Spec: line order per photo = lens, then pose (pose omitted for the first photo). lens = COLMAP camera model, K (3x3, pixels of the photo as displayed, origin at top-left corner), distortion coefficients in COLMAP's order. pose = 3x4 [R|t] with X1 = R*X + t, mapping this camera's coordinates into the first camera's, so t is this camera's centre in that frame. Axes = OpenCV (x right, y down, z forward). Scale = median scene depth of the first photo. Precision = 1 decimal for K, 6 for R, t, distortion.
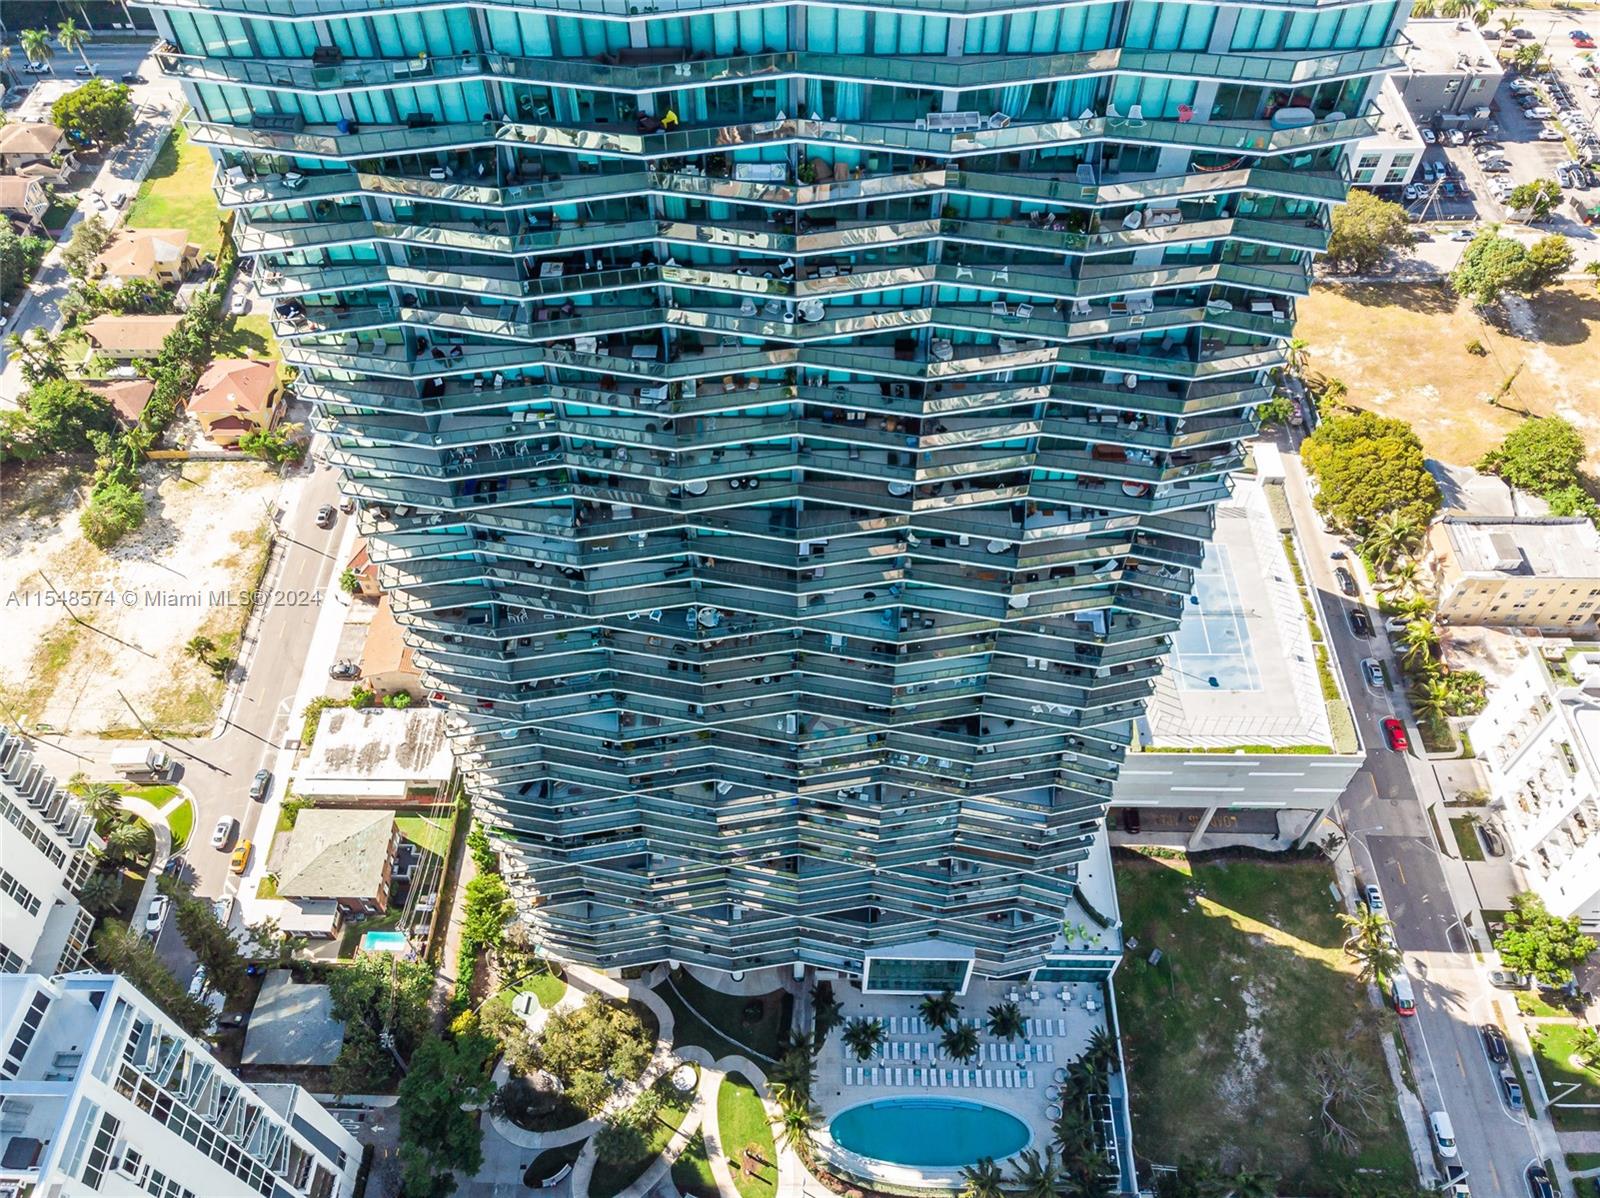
lens RADIAL K [[1249.3, 0, 765.7], [0, 1249.3, 602.6], [0, 0, 1]] dist [0.006963, 0.007463]
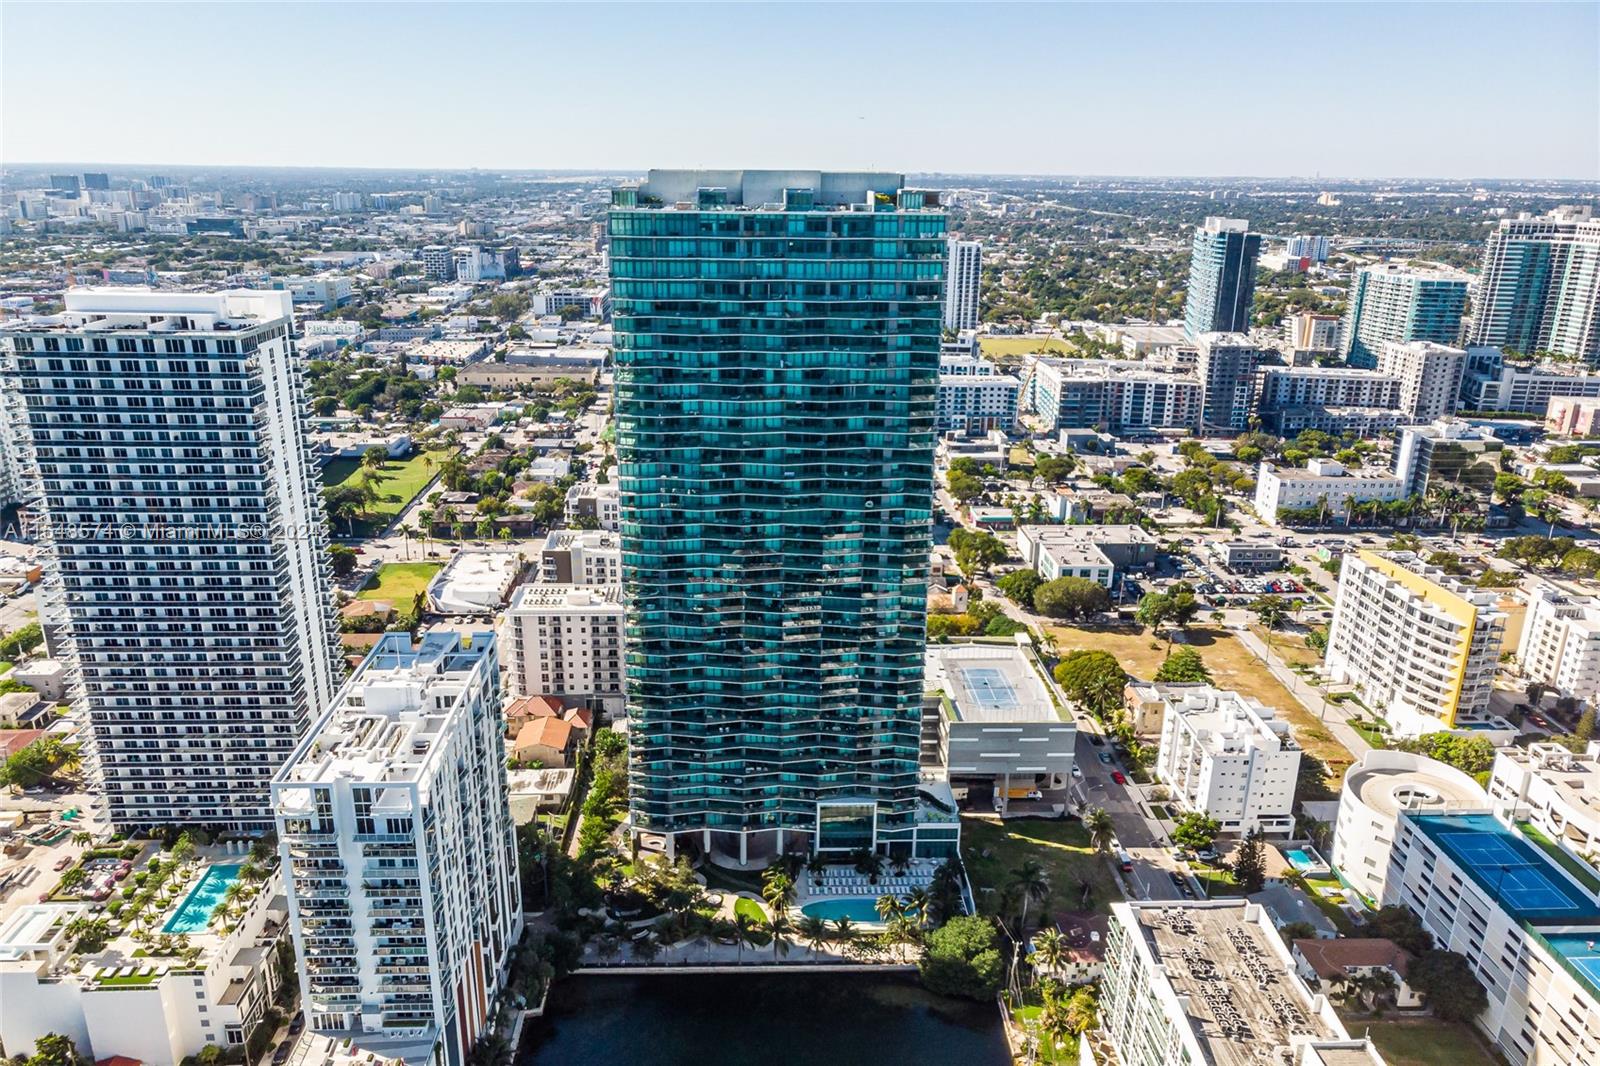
lens RADIAL K [[1188.0, 0, 787.4], [0, 1188.0, 582.7], [0, 0, 1]] dist [0.006854, 0.010963]
pose [[0.997638, 0.008059, 0.068211, -0.069300], [0.030618, 0.836786, -0.546674, 0.792726], [-0.061484, 0.547471, 0.834563, -0.510183]]
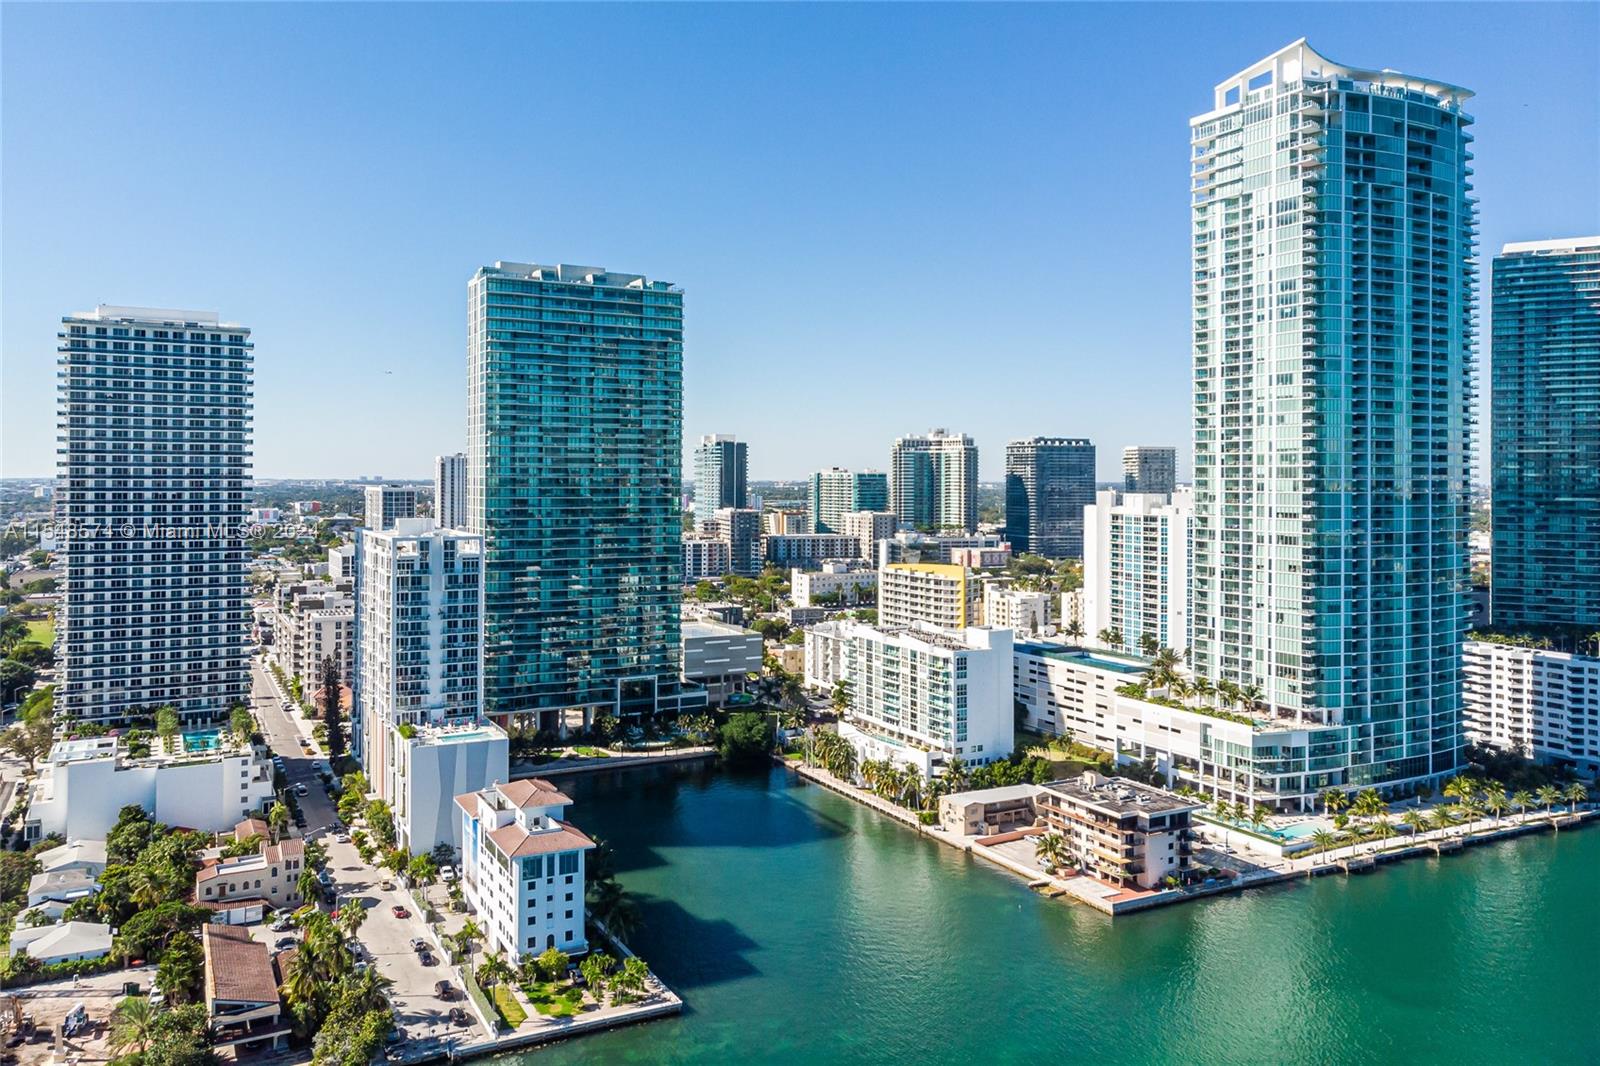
lens RADIAL K [[1187.1, 0, 788.8], [0, 1187.1, 454.1], [0, 0, 1]] dist [0.012872, 0.010522]
pose [[0.868629, 0.032352, 0.494406, -0.703661], [0.380283, 0.596113, -0.707131, 1.566718], [-0.317599, 0.802249, 0.505498, -0.612994]]
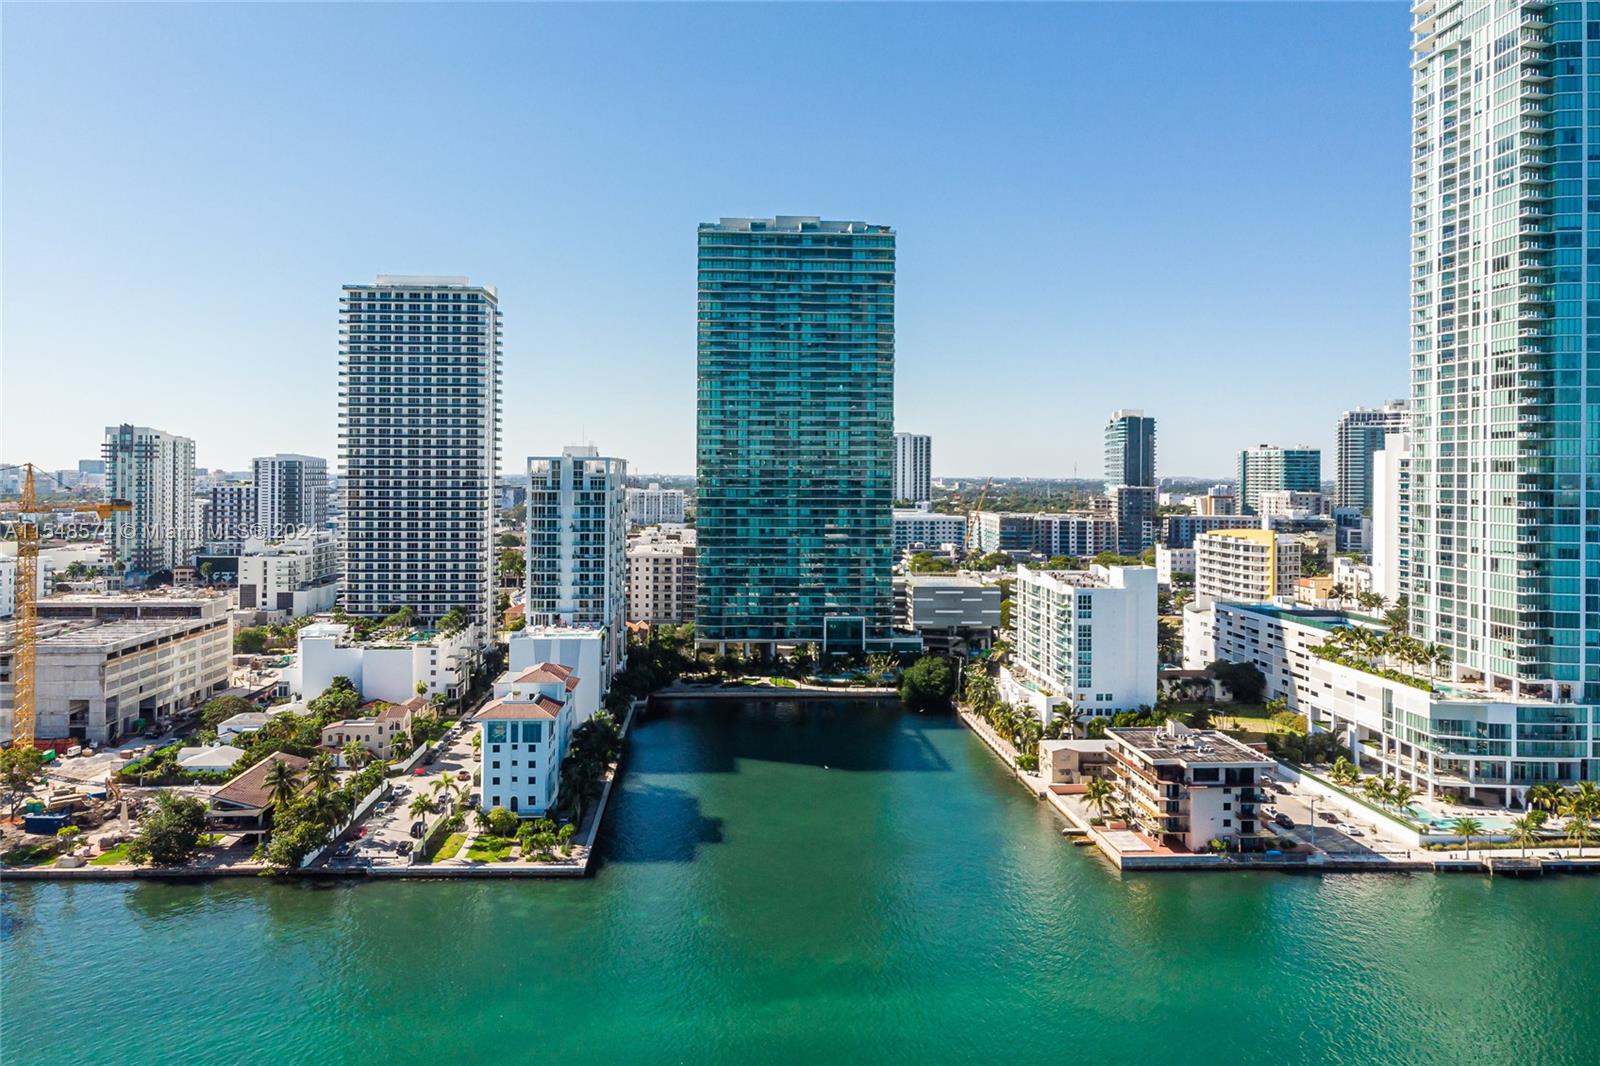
lens RADIAL K [[1187.1, 0, 788.8], [0, 1187.1, 454.1], [0, 0, 1]] dist [0.012872, 0.010522]
pose [[0.995468, 0.027504, 0.091029, -0.194317], [0.056809, 0.595665, -0.801222, 1.731070], [-0.076260, 0.802762, 0.591403, -0.630384]]
